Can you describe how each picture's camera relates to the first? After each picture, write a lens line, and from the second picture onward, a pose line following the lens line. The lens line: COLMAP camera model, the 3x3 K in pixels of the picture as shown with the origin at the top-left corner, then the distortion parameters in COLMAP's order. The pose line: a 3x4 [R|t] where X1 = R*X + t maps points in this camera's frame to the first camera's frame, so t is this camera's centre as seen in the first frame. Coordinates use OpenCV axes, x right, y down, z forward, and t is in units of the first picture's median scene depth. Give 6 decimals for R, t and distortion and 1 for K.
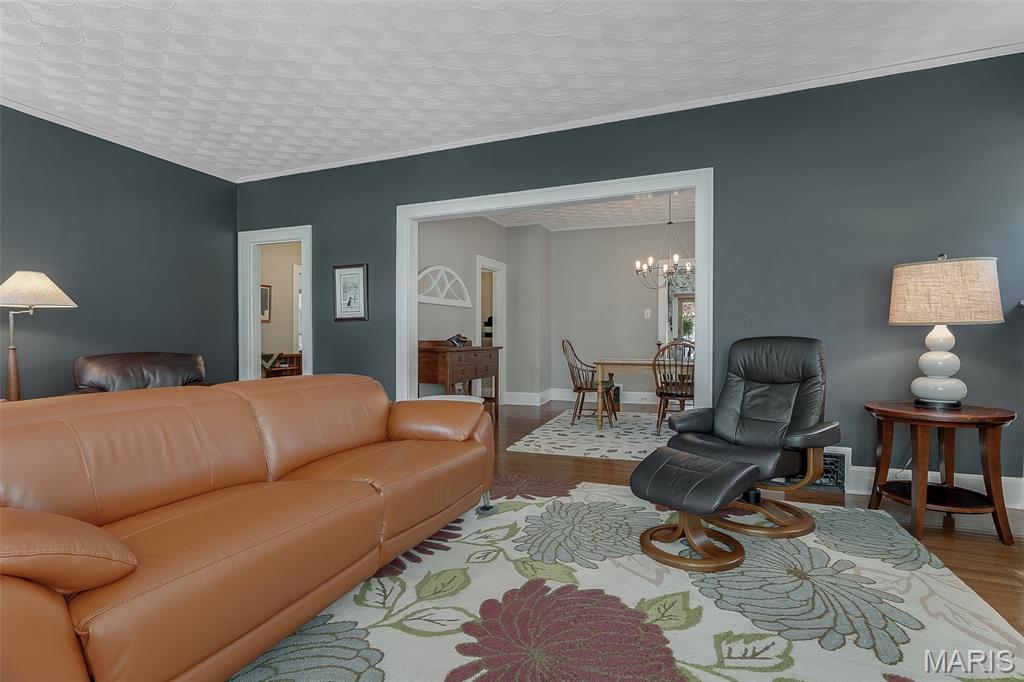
lens RADIAL K [[472.2, 0, 510.6], [0, 472.2, 345.1], [0, 0, 1]] dist [-0.000735, 0.003233]
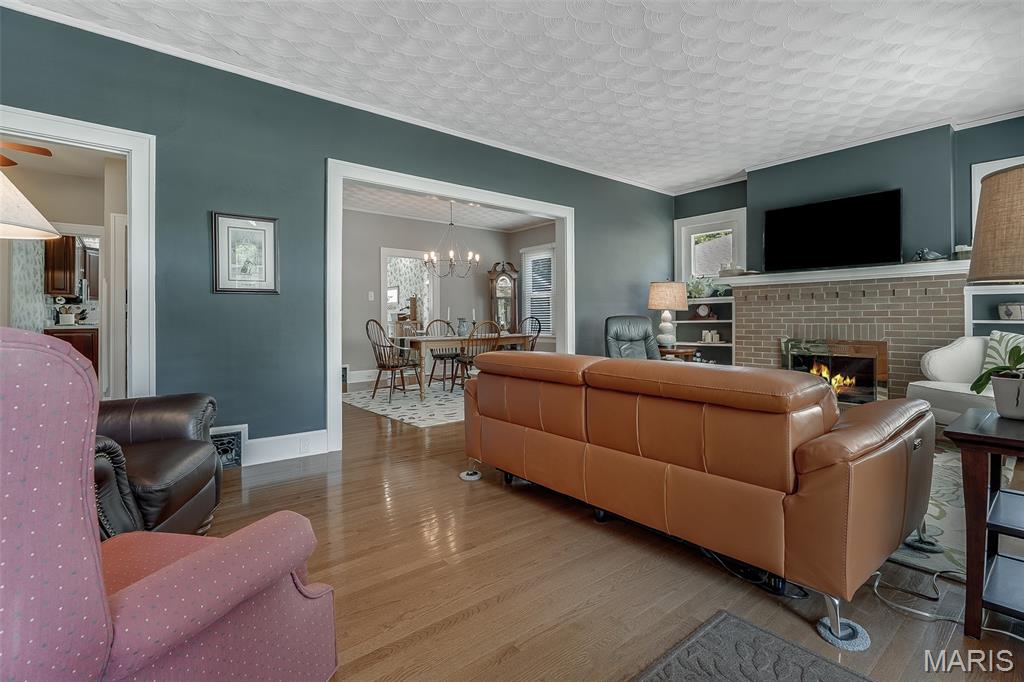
lens RADIAL K [[472.2, 0, 526.9], [0, 472.2, 311.8], [0, 0, 1]] dist [-0.000735, 0.003233]
pose [[0.480850, 0.011848, 0.876723, -0.791678], [0.020575, 0.999481, -0.024792, 0.003642], [-0.876561, 0.029960, 0.480357, 0.302654]]
